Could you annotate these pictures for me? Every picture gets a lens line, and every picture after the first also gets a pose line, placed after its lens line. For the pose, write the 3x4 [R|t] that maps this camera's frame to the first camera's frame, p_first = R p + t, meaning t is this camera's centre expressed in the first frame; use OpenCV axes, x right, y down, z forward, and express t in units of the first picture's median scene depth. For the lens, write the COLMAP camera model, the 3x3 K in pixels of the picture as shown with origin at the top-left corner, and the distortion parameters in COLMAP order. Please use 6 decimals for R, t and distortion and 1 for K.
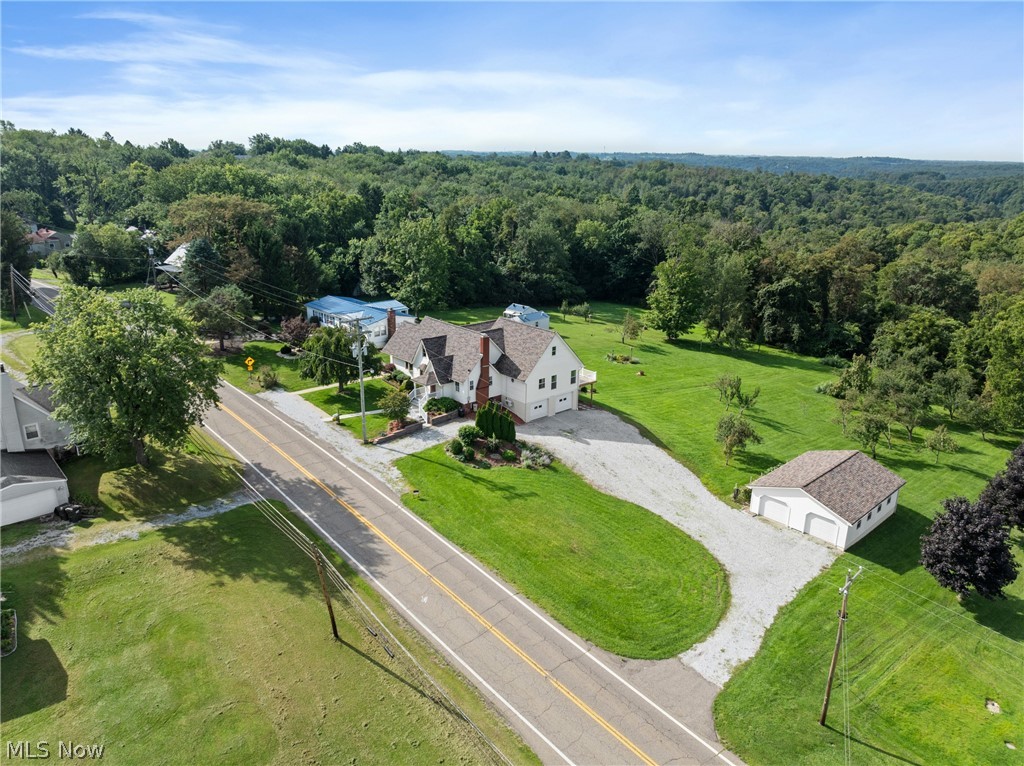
lens RADIAL K [[721.2, 0, 512.0], [0, 721.2, 383.0], [0, 0, 1]] dist [-0.043053, 0.002698]
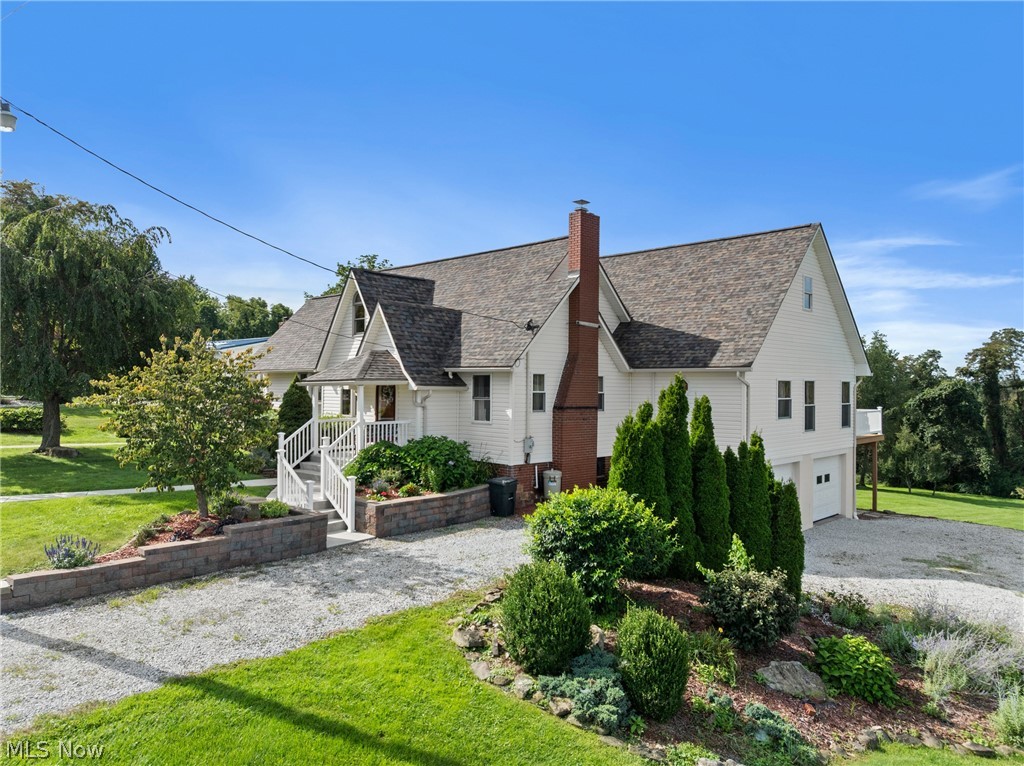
lens RADIAL K [[721.2, 0, 512.0], [0, 721.2, 383.0], [0, 0, 1]] dist [-0.043053, 0.002698]
pose [[0.997949, -0.003158, 0.063943, -0.081887], [0.022866, 0.950488, -0.309919, 0.079023], [-0.059798, 0.310745, 0.948610, 0.760912]]
